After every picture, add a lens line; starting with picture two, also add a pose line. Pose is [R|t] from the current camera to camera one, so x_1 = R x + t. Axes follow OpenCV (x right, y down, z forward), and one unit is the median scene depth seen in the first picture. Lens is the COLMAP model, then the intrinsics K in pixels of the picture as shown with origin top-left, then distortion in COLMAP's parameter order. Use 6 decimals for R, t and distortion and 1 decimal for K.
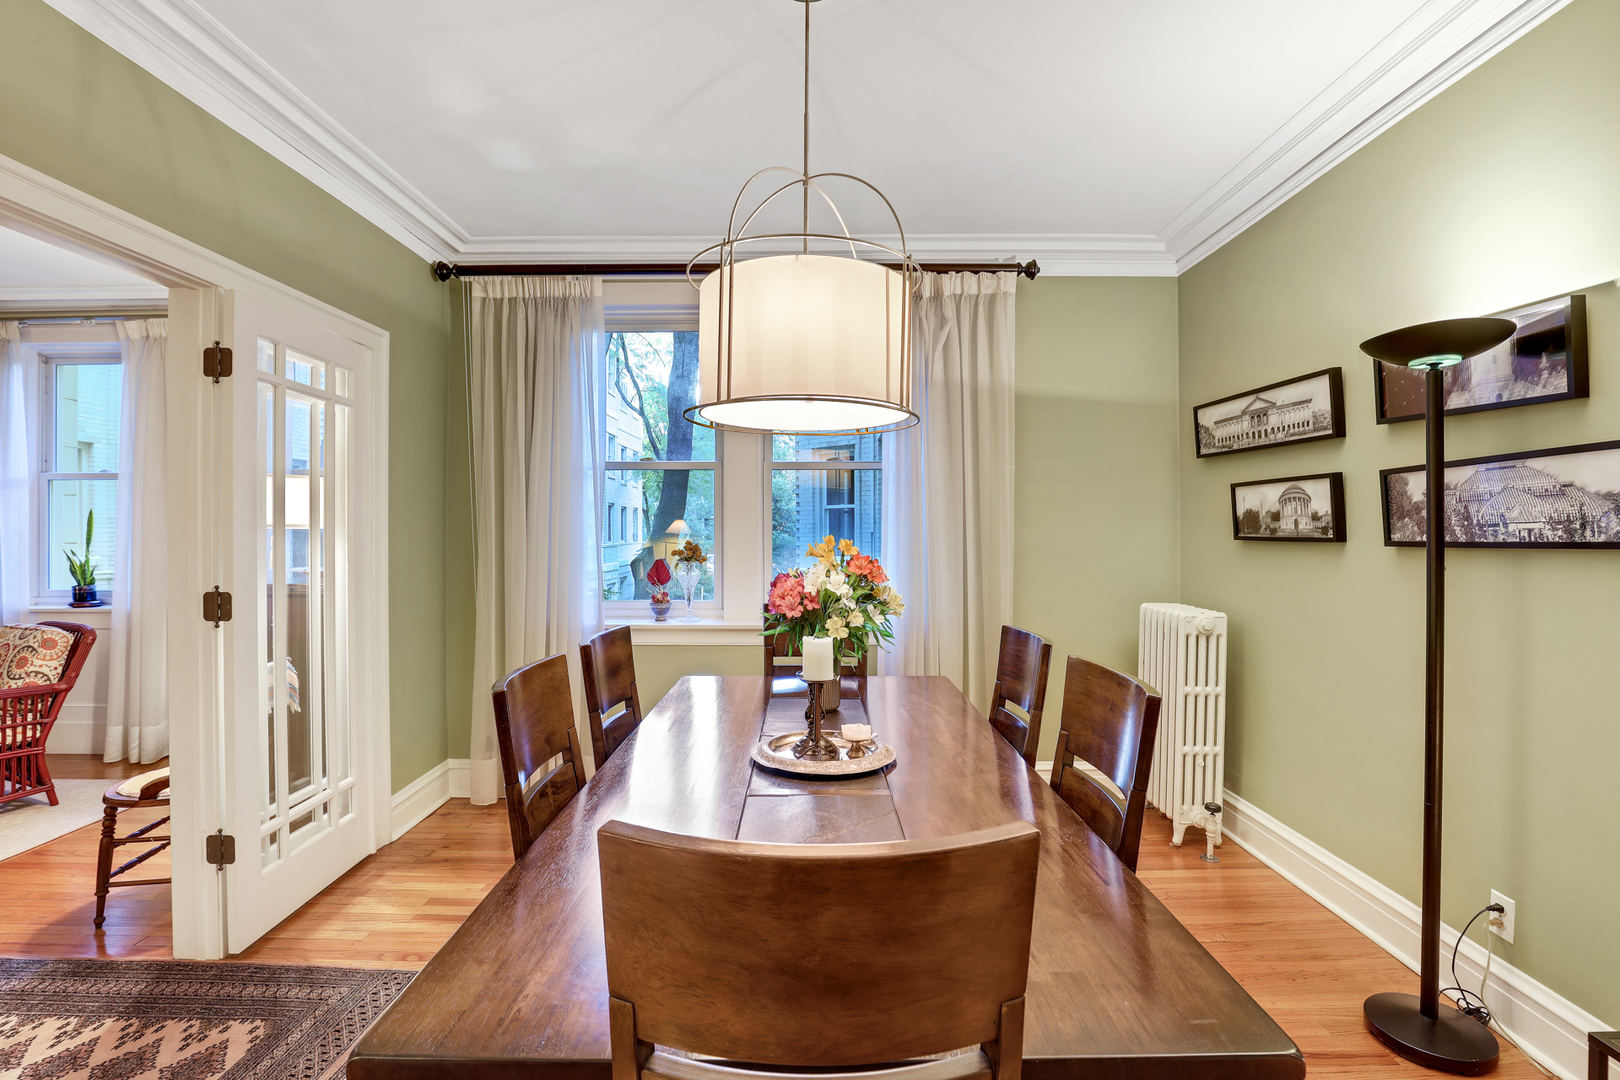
lens RADIAL K [[768.8, 0, 846.0], [0, 768.8, 534.2], [0, 0, 1]] dist [-0.023099, 0.000089]
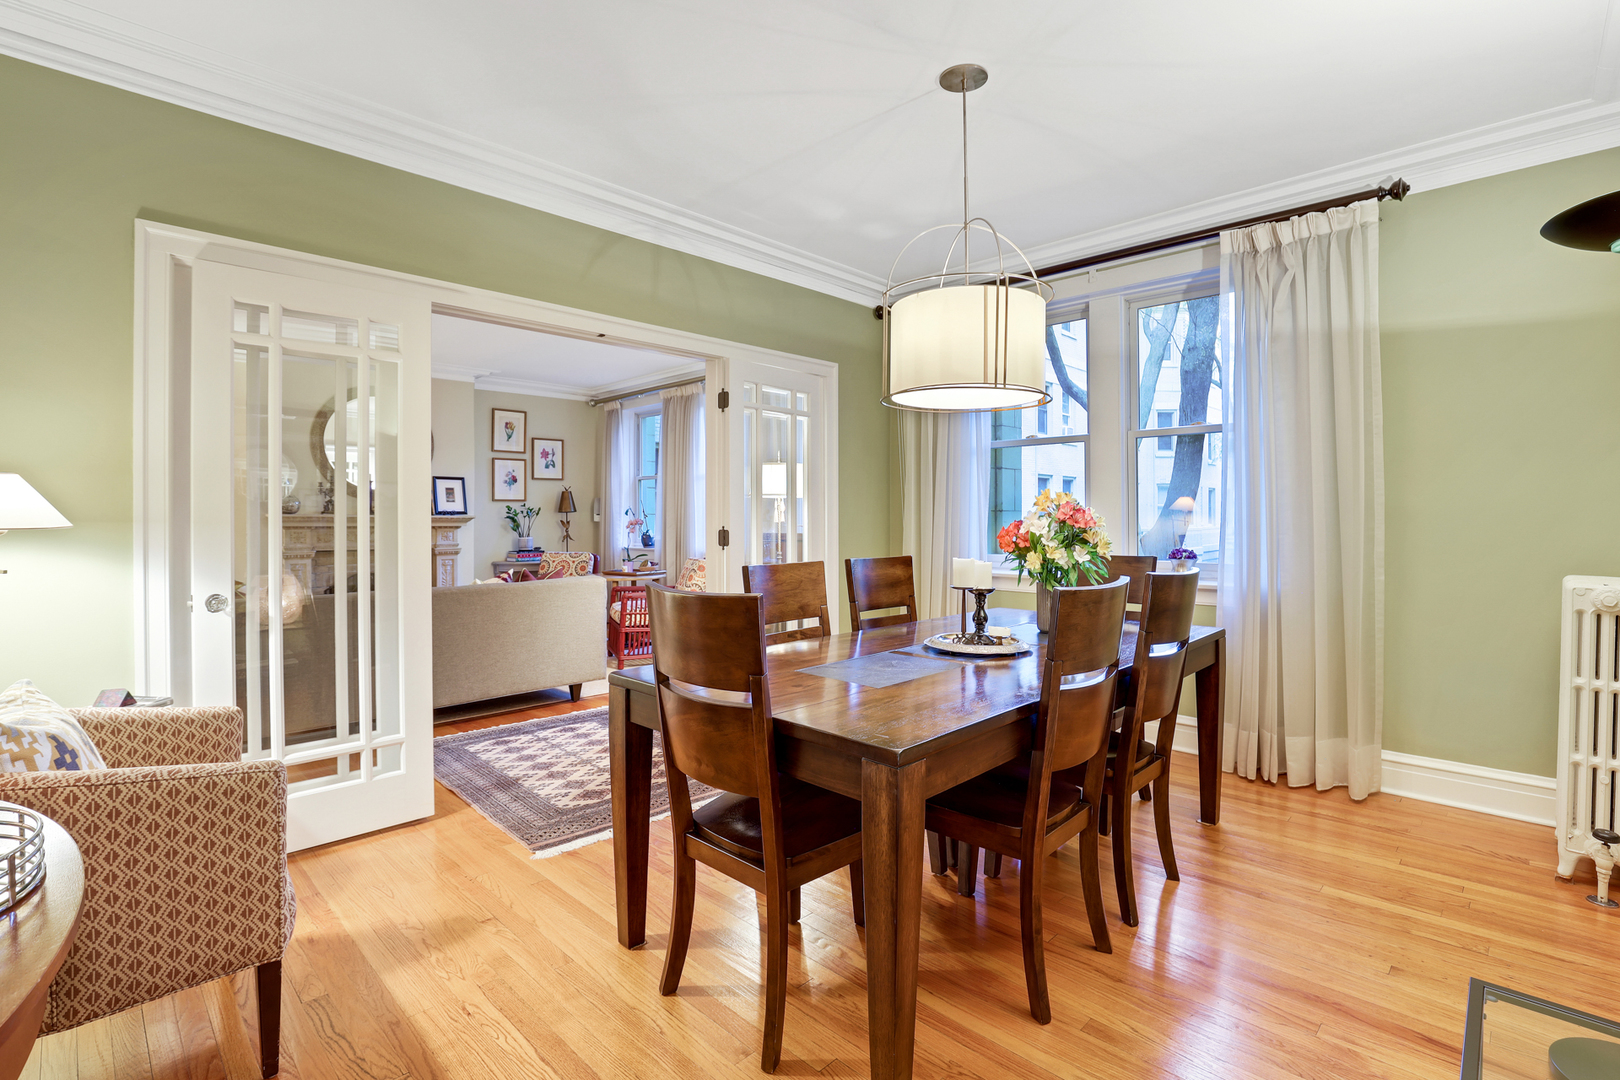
lens RADIAL K [[793.5, 0, 815.1], [0, 793.5, 528.0], [0, 0, 1]] dist [-0.029001, 0.001152]
pose [[0.705777, 0.008404, -0.708384, 0.459586], [-0.002445, 0.999953, 0.009427, 0.039582], [0.708430, -0.004921, 0.705764, -0.117033]]
